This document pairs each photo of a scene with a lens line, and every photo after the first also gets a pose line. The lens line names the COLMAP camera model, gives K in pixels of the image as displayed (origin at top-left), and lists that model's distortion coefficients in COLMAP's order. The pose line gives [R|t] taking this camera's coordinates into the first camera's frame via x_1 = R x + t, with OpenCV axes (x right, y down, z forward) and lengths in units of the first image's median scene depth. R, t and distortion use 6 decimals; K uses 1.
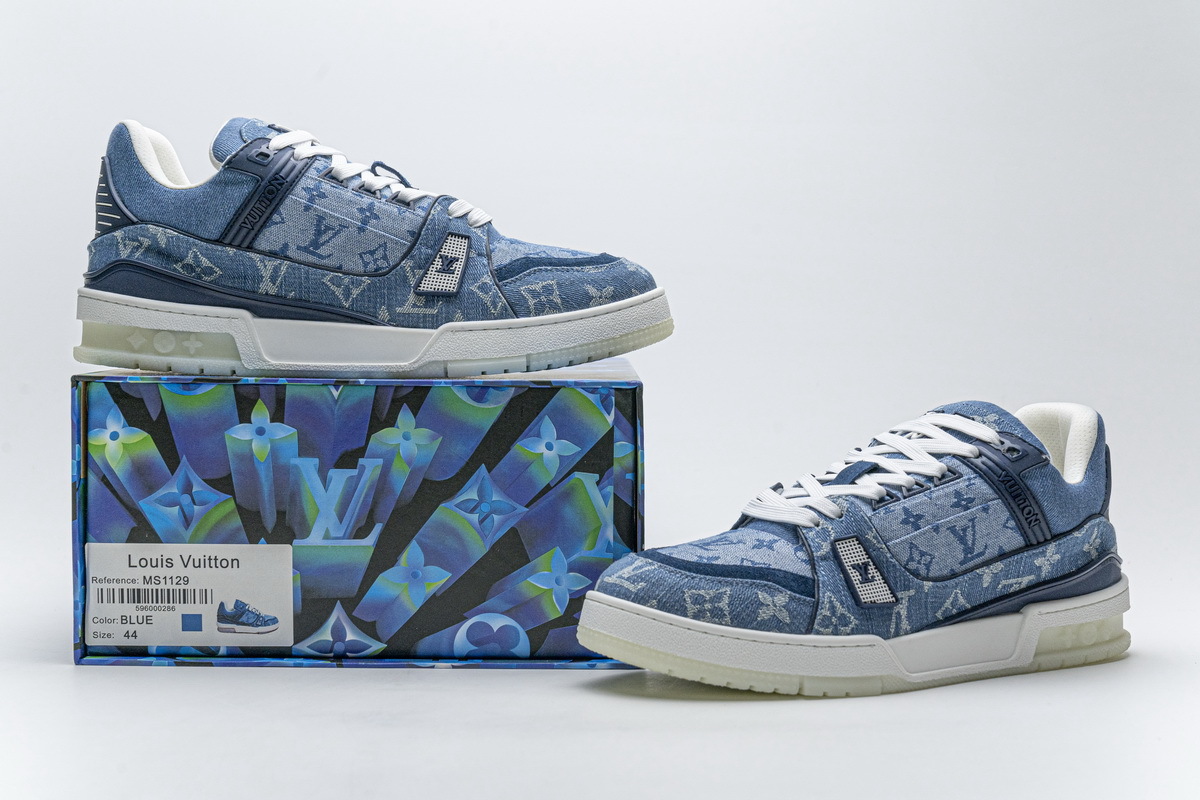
lens RADIAL K [[1863.5, 0, 600.0], [0, 1863.5, 400.0], [0, 0, 1]] dist [0.017897, 0.033021]
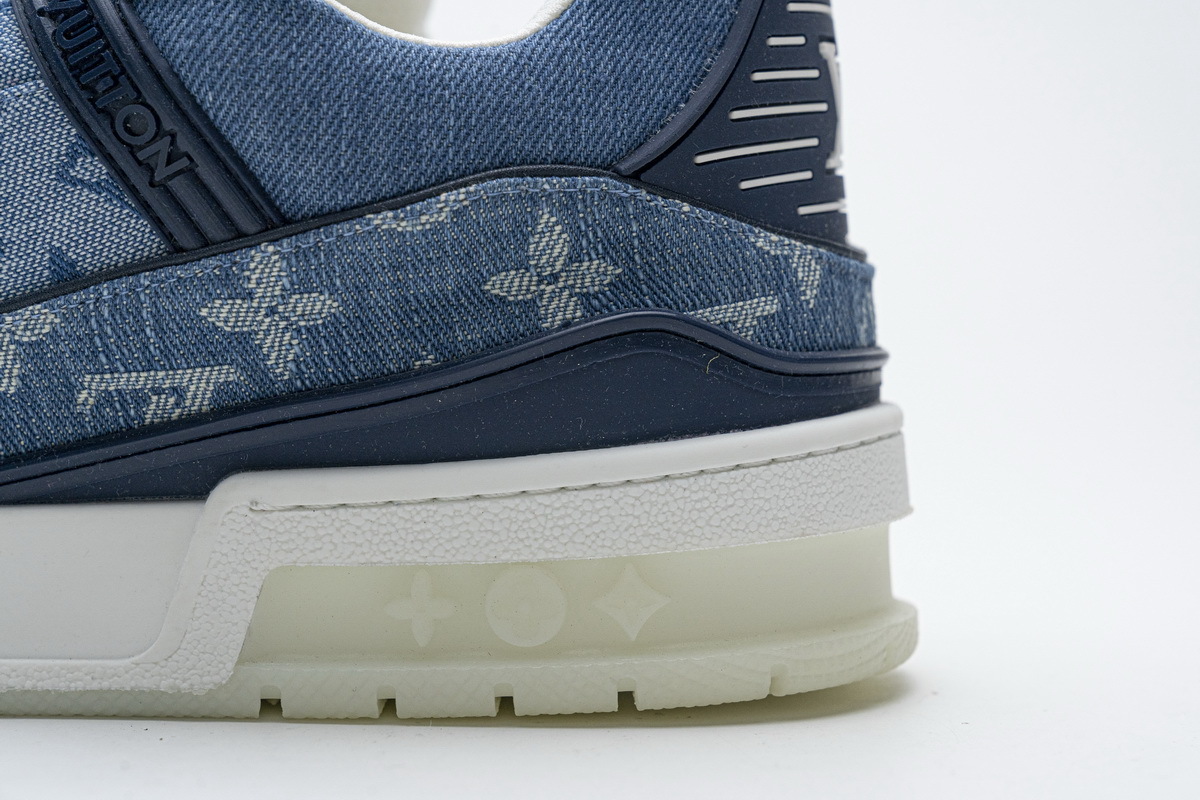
lens RADIAL K [[2387.6, 0, 617.5], [0, 2387.6, 400.6], [0, 0, 1]] dist [0.048079, -0.230382]
pose [[0.812551, 0.023848, -0.582402, 0.504767], [-0.022298, 0.999703, 0.009825, 0.097909], [0.582464, 0.005003, 0.812841, 0.774373]]
